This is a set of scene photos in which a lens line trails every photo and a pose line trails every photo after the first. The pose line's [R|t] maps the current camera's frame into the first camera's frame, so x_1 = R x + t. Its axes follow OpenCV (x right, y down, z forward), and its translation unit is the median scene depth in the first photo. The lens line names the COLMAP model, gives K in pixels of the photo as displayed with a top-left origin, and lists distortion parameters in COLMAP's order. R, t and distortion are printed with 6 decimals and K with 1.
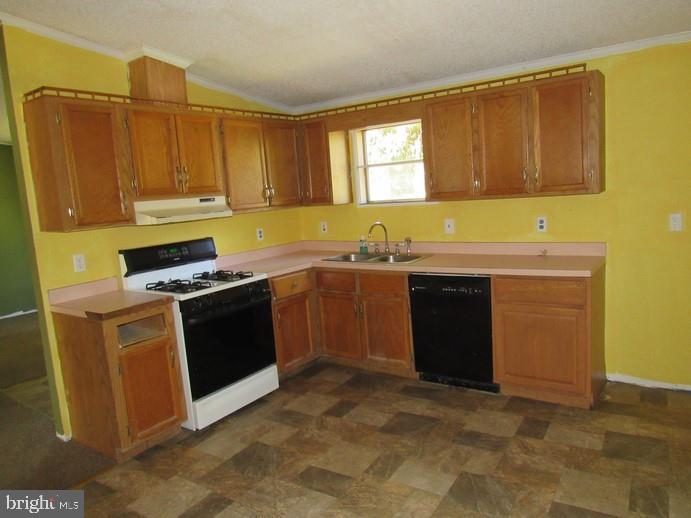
lens RADIAL K [[499.6, 0, 349.9], [0, 499.6, 257.3], [0, 0, 1]] dist [-0.023778, 0.004819]
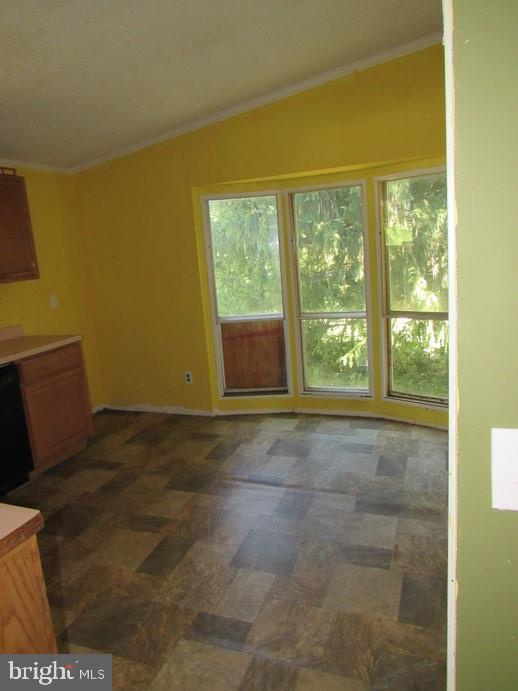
lens RADIAL K [[499.6, 0, 263.5], [0, 499.6, 345.4], [0, 0, 1]] dist [-0.023778, 0.004819]
pose [[-0.226115, -0.100407, 0.968912, -0.931397], [0.225782, 0.962183, 0.152400, -0.039136], [-0.947573, 0.253223, -0.194894, 0.865447]]
